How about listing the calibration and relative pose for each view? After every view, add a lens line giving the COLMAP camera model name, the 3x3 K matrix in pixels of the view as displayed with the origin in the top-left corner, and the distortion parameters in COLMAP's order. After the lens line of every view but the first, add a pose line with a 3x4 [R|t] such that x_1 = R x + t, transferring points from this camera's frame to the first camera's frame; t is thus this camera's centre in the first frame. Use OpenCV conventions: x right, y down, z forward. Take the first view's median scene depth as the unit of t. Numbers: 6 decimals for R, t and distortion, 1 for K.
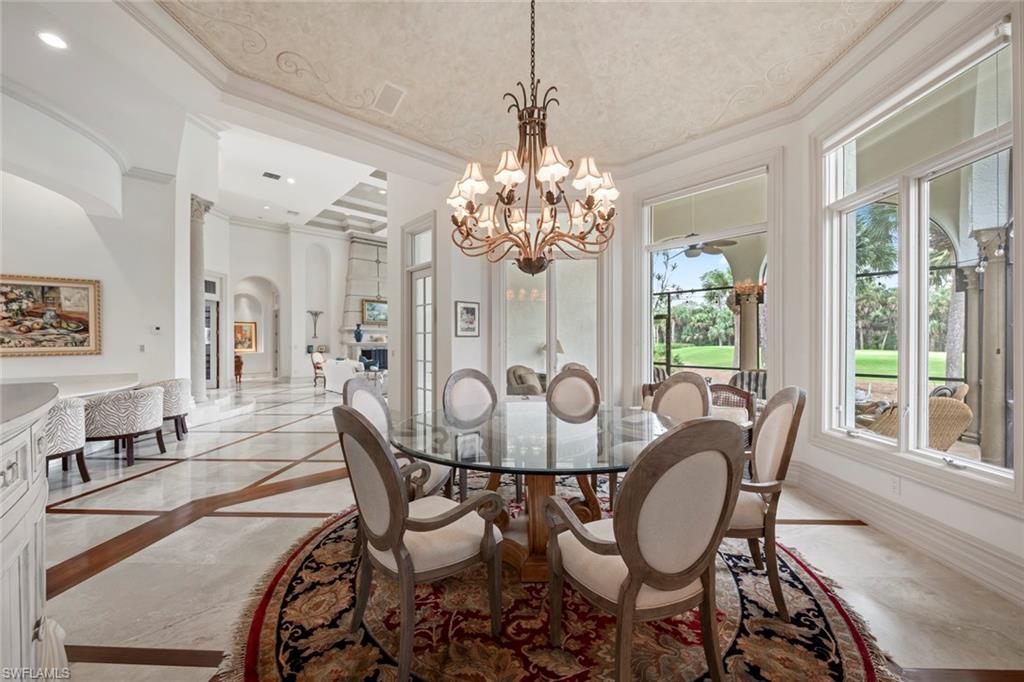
lens RADIAL K [[387.6, 0, 511.5], [0, 387.6, 327.3], [0, 0, 1]] dist [-0.001072, -0.000524]
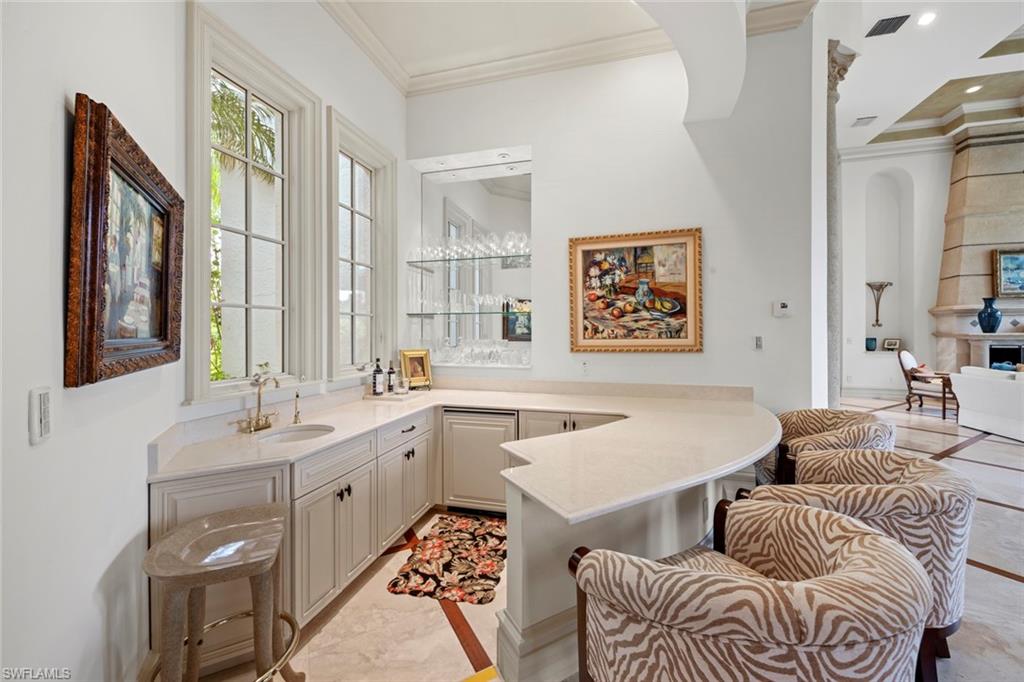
lens RADIAL K [[387.6, 0, 511.5], [0, 387.6, 327.3], [0, 0, 1]] dist [-0.001072, -0.000524]
pose [[0.539339, -0.007483, -0.842056, -0.742355], [0.027975, 0.999568, 0.009035, 0.018777], [0.841624, -0.028429, 0.539315, 0.441480]]
